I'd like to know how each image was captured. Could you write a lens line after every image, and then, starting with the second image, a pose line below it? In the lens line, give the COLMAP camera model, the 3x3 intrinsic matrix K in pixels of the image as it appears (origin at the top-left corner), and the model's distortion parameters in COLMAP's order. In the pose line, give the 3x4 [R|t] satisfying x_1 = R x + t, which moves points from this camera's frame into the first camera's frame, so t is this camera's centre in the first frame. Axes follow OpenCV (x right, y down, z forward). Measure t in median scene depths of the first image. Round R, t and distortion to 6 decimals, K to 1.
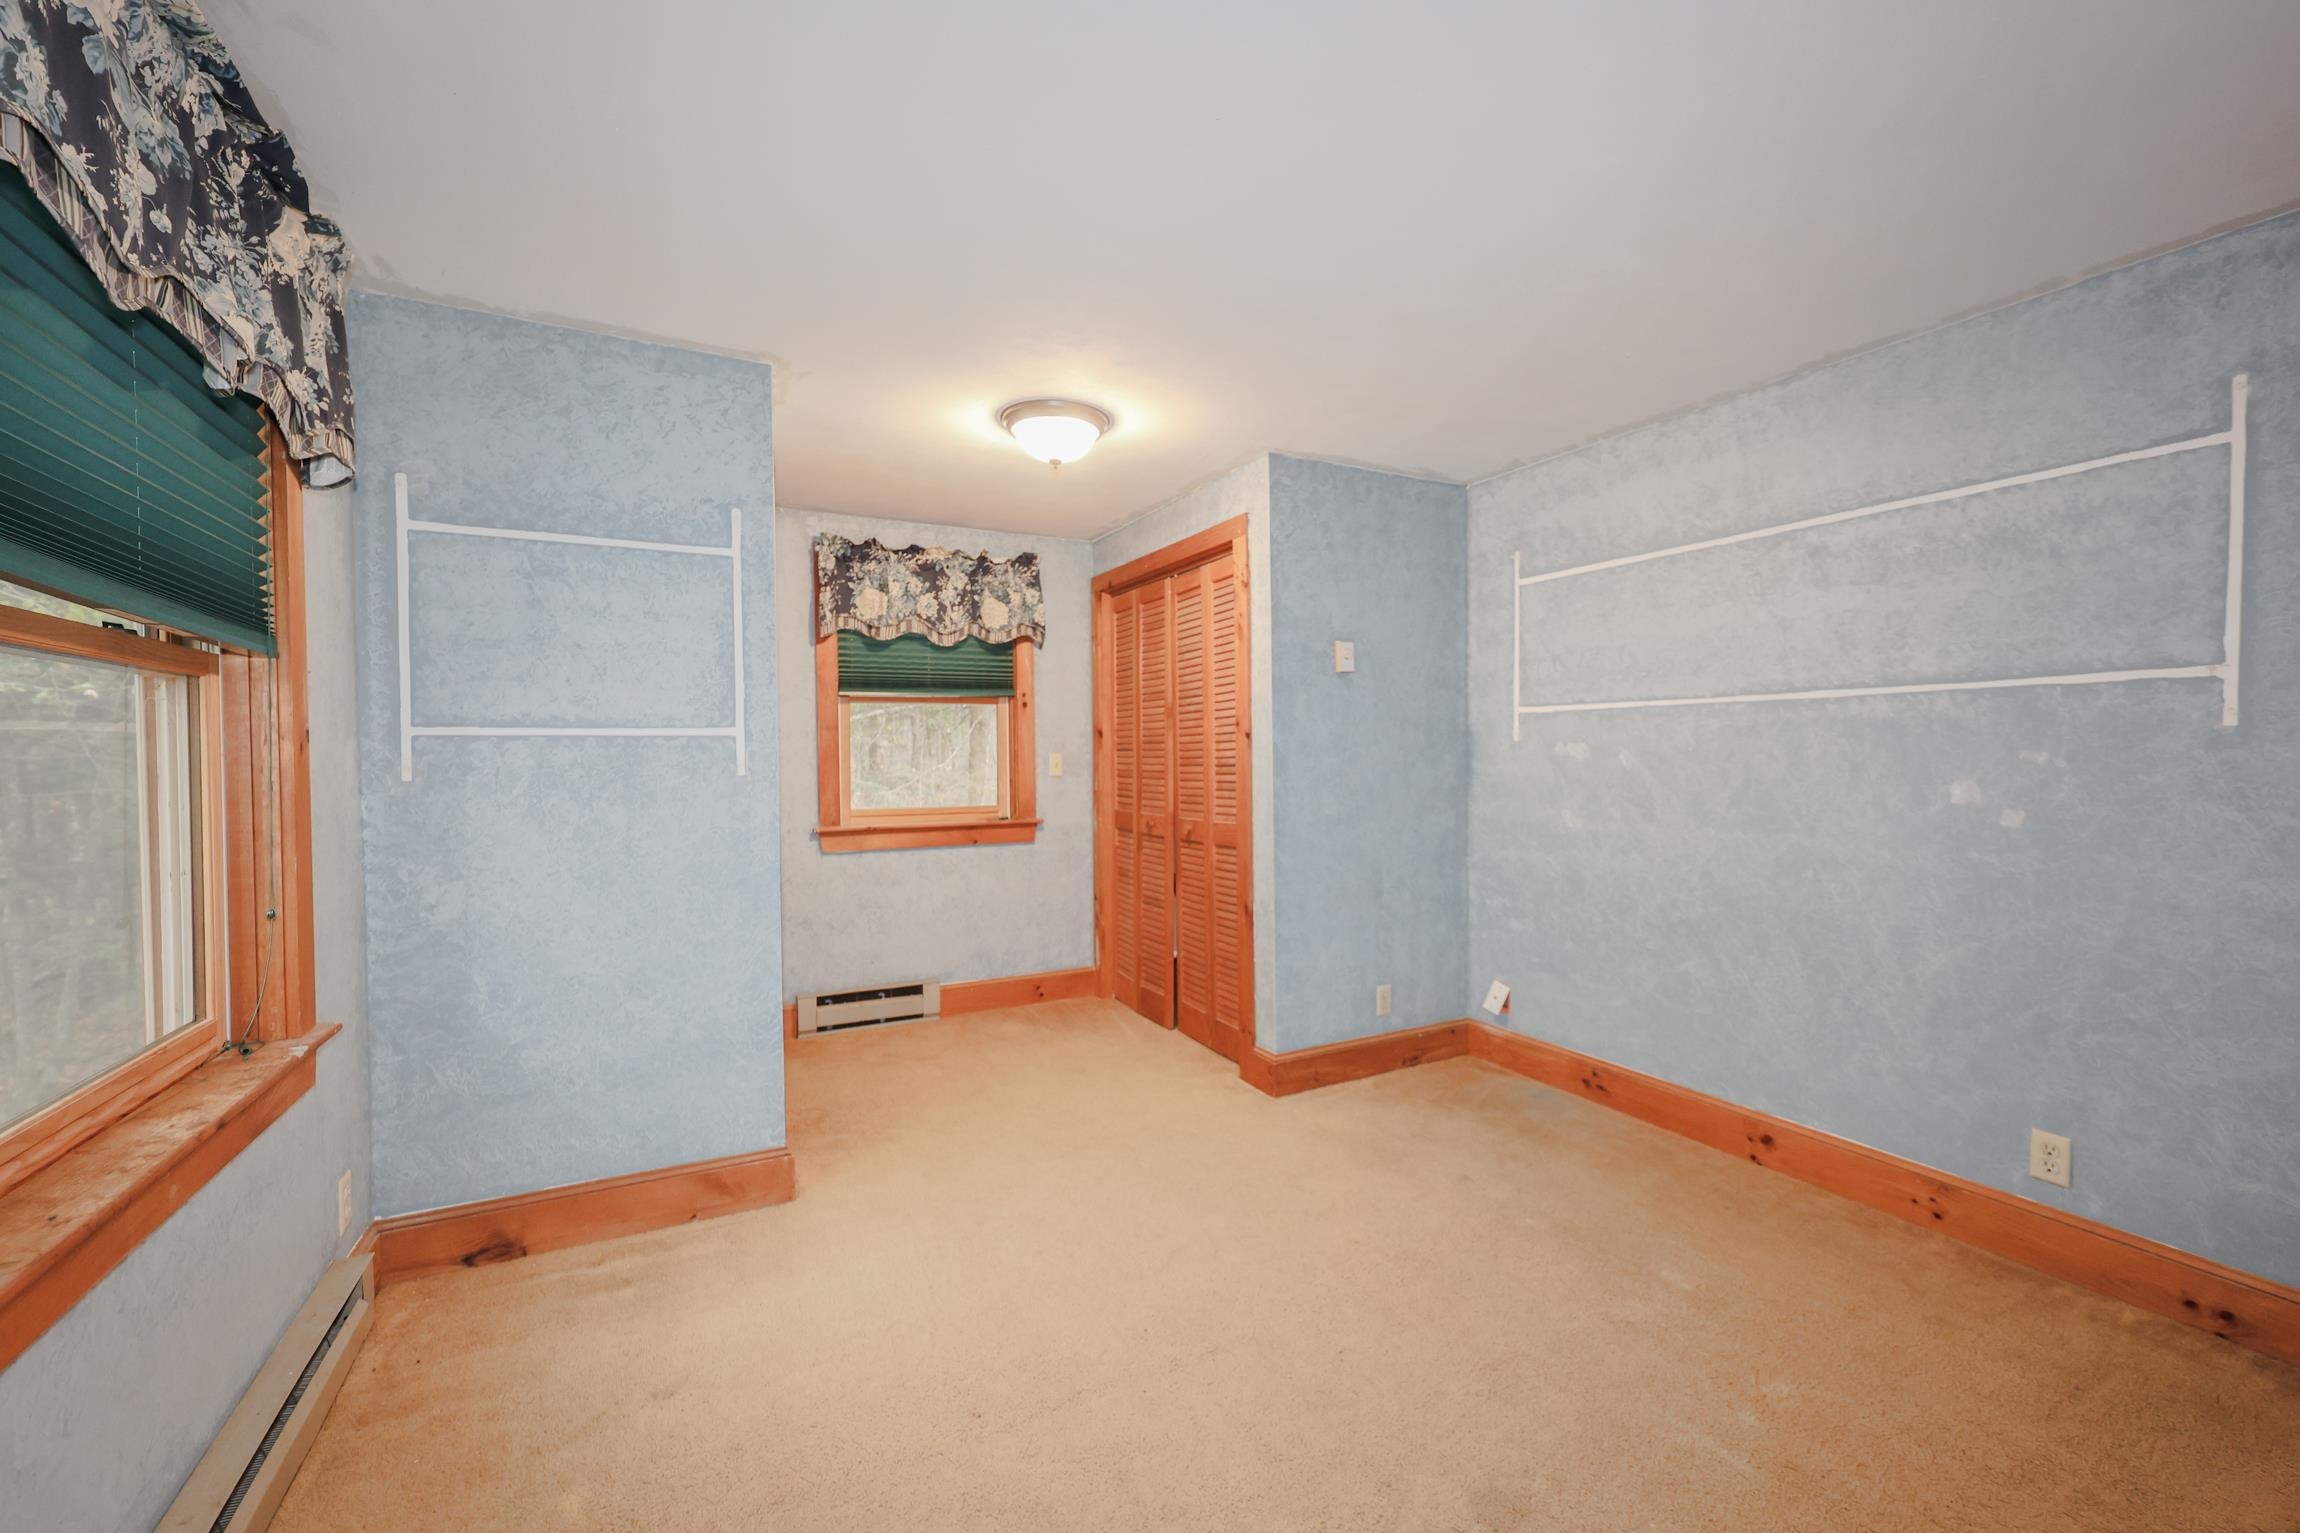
lens RADIAL K [[946.9, 0, 1140.2], [0, 946.9, 766.3], [0, 0, 1]] dist [-0.005808, 0.000404]
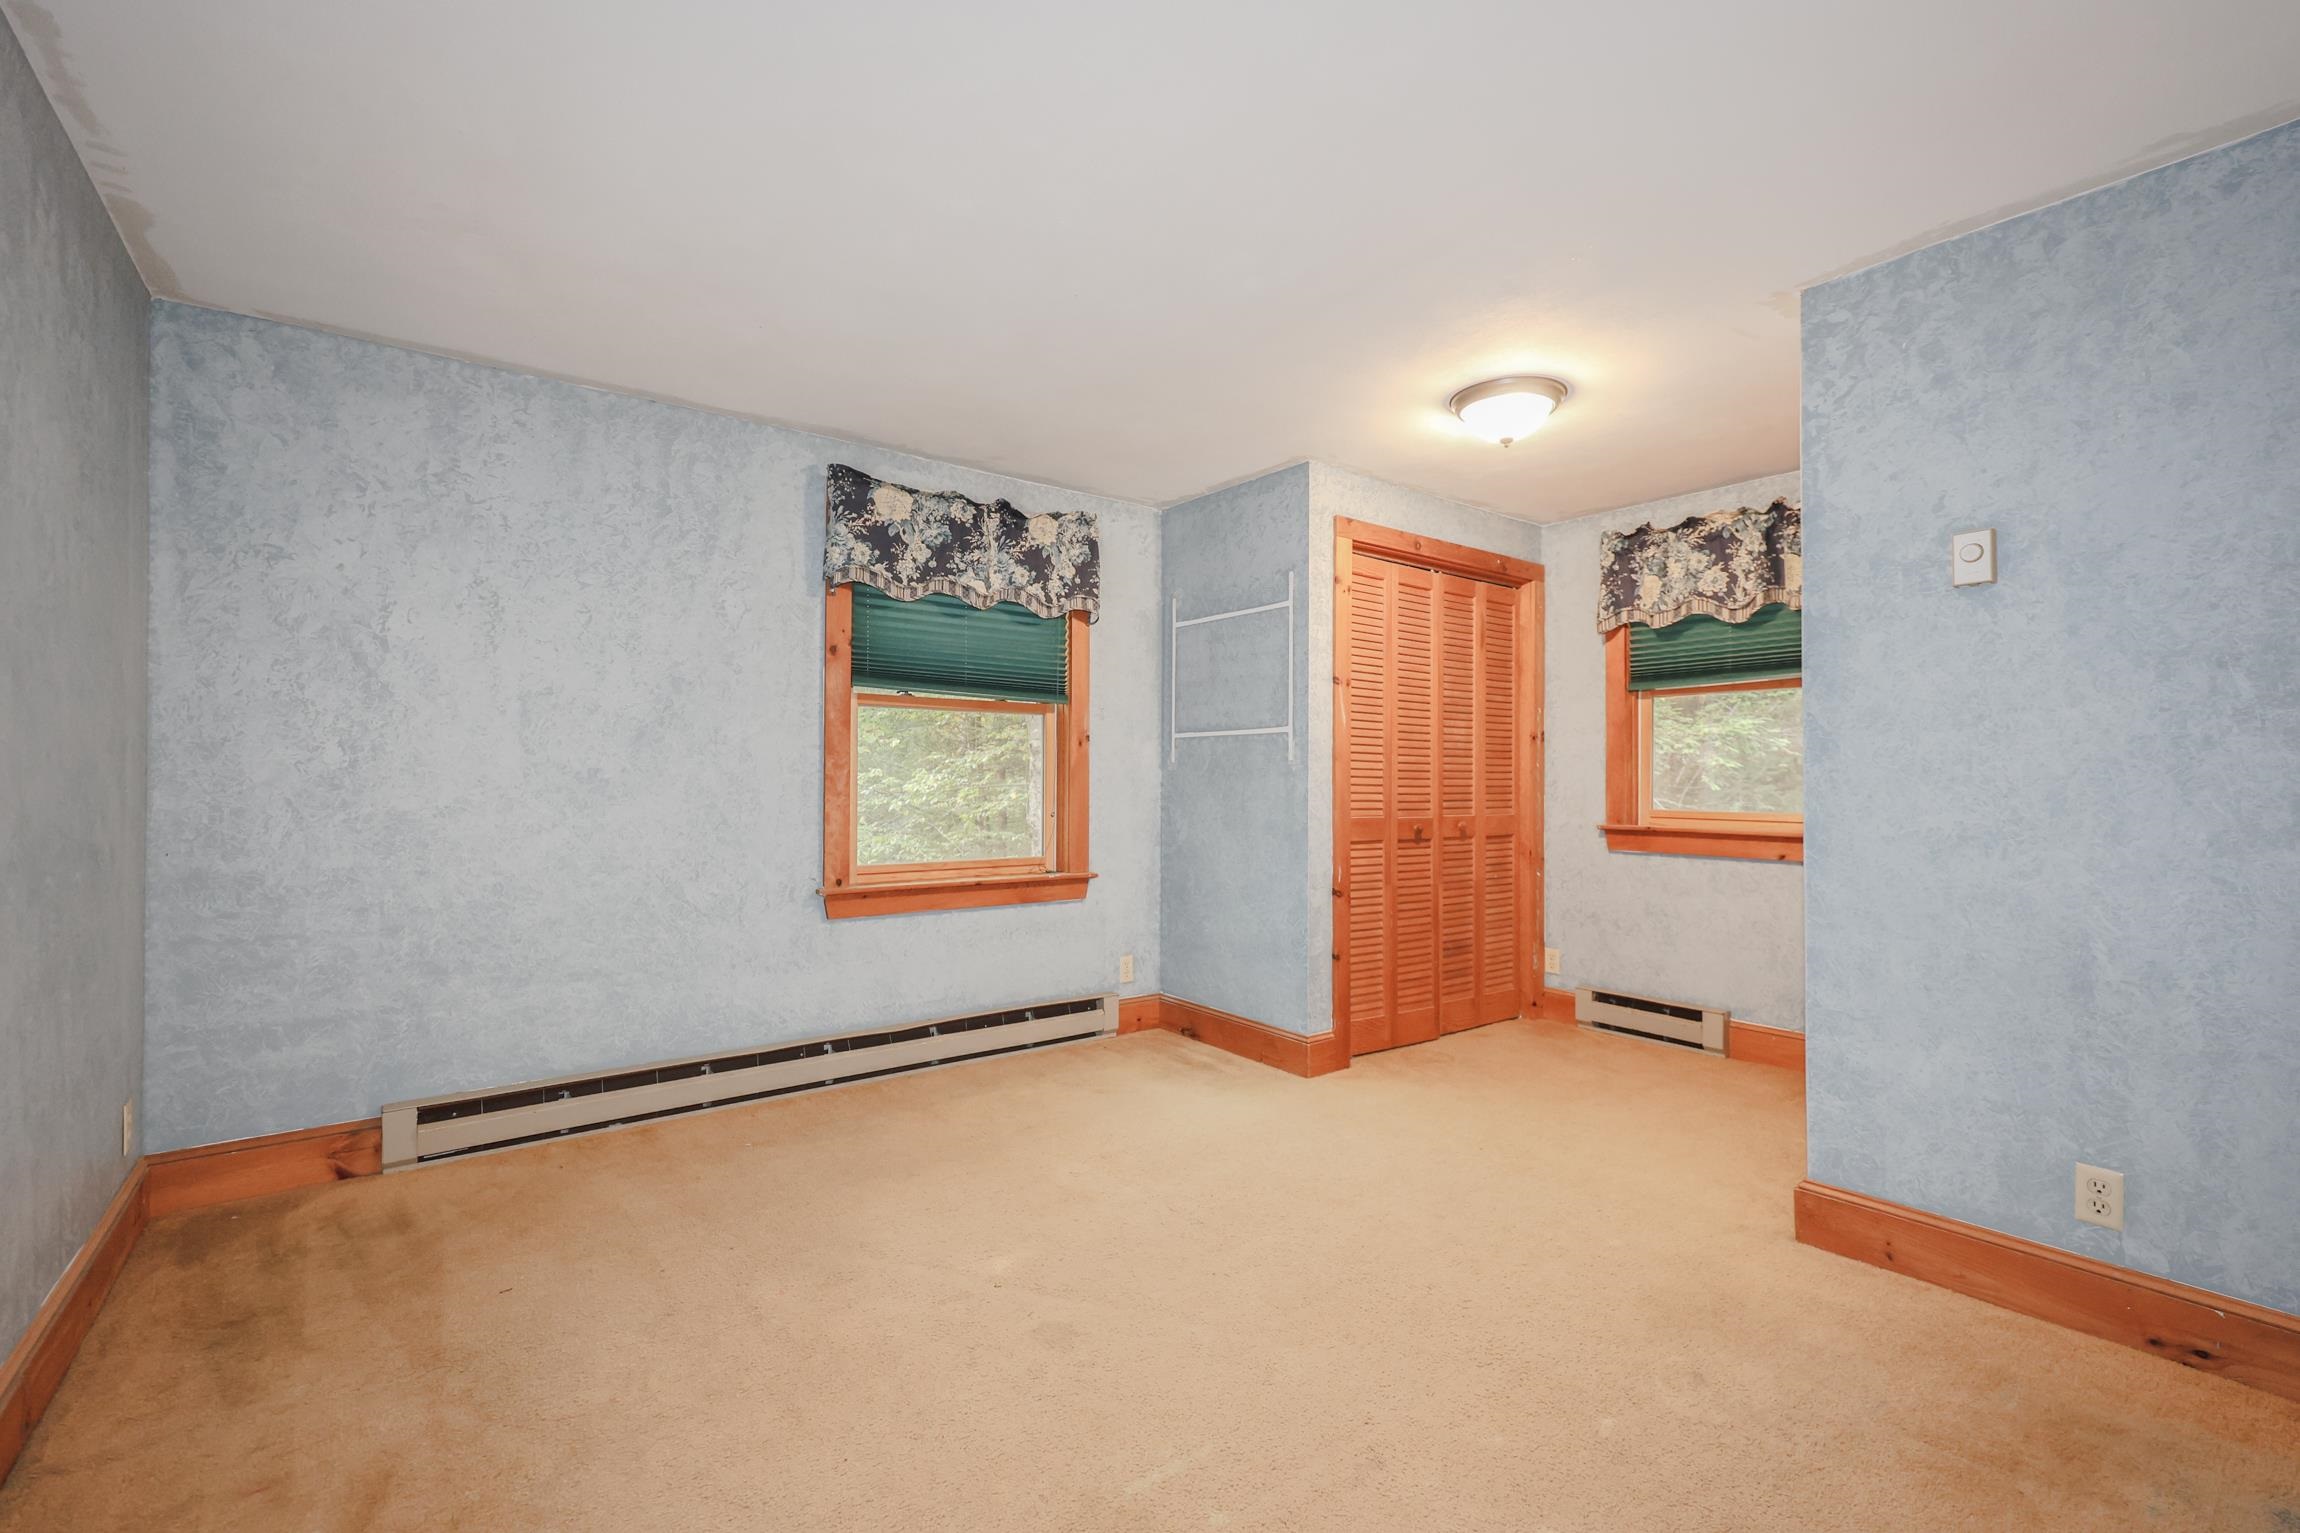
lens RADIAL K [[946.9, 0, 1140.2], [0, 946.9, 766.3], [0, 0, 1]] dist [-0.005808, 0.000404]
pose [[0.180844, -0.003192, -0.983507, 0.566877], [-0.015484, 0.999862, -0.006092, 0.018903], [0.983390, 0.016331, 0.180769, 0.324192]]
